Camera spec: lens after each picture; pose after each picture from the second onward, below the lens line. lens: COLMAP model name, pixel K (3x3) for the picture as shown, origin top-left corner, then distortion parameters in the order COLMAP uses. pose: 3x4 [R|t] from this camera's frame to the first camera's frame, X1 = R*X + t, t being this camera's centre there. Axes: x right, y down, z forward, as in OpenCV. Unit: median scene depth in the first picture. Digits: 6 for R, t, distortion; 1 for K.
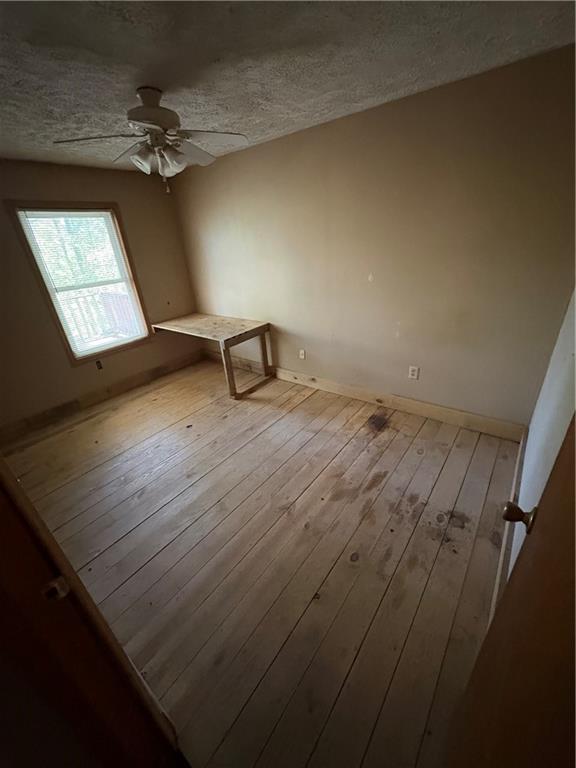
lens RADIAL K [[307.6, 0, 286.2], [0, 307.6, 387.7], [0, 0, 1]] dist [0.000303, -0.000026]
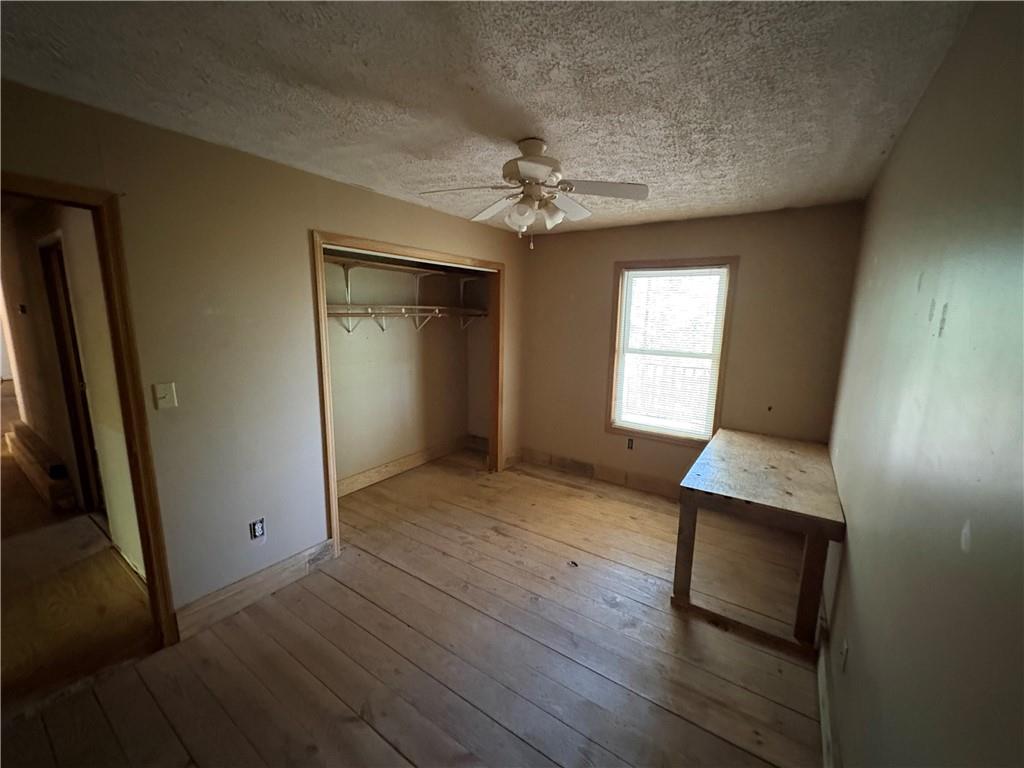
lens RADIAL K [[410.1, 0, 512.2], [0, 410.1, 386.3], [0, 0, 1]] dist [0.000303, -0.000026]
pose [[0.058473, 0.248694, -0.966816, 0.395835], [-0.468559, 0.862004, 0.193395, -0.284963], [0.881495, 0.441702, 0.166931, 0.521222]]
